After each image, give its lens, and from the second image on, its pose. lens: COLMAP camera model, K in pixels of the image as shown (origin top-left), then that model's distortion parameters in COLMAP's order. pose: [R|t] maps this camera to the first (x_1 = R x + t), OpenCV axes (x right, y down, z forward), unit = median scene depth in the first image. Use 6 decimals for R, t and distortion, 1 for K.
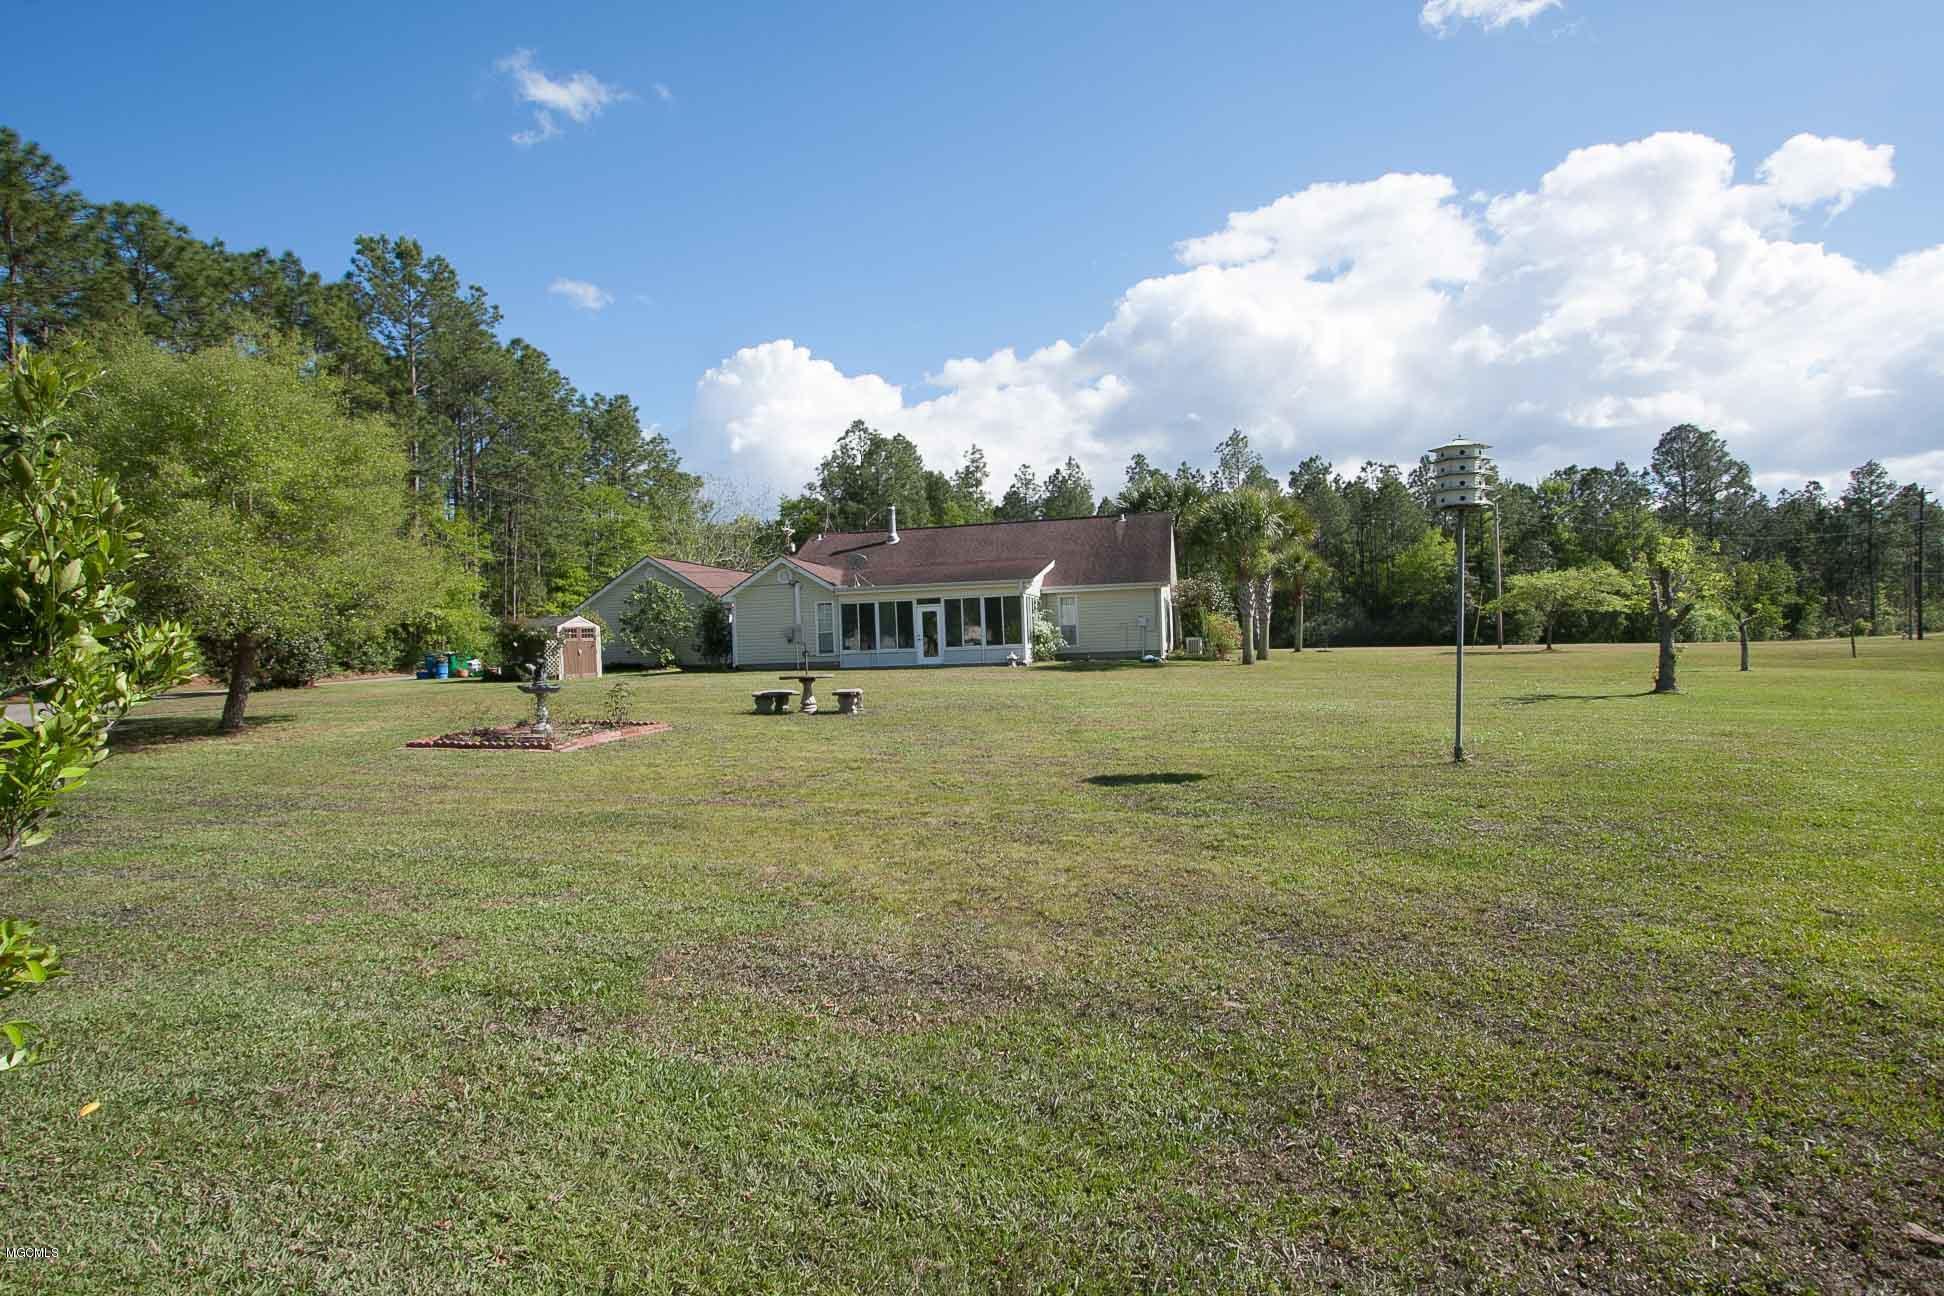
lens RADIAL K [[914.3, 0, 972.0], [0, 914.3, 648.0], [0, 0, 1]] dist [-0.004597, -0.000150]
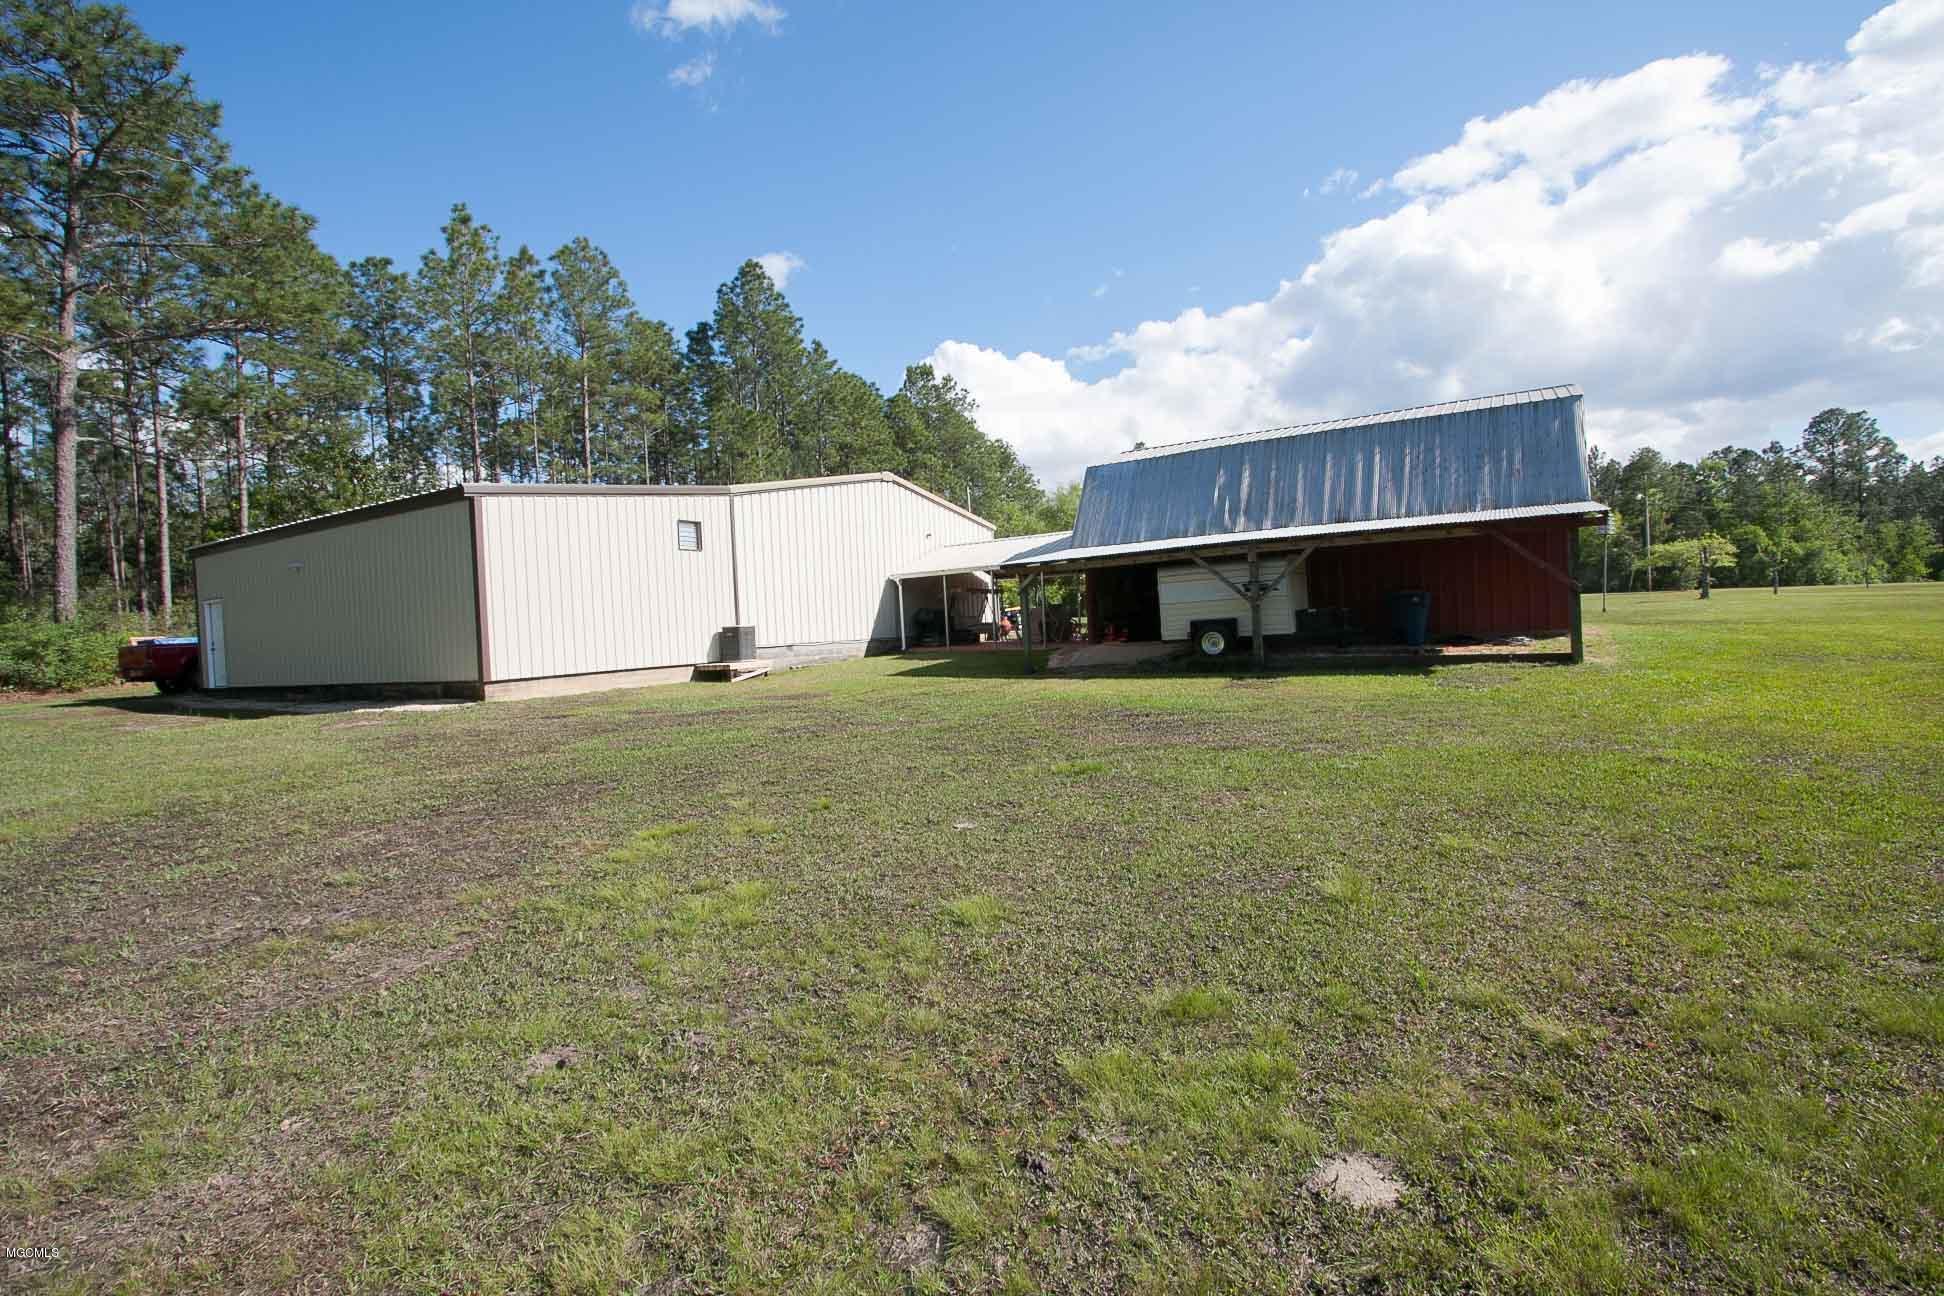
lens RADIAL K [[914.3, 0, 972.0], [0, 914.3, 648.0], [0, 0, 1]] dist [-0.004597, -0.000150]
pose [[0.978536, -0.012240, -0.205711, -0.071595], [0.020907, 0.998980, 0.040011, -0.003644], [0.205011, -0.043453, 0.977795, -0.382945]]
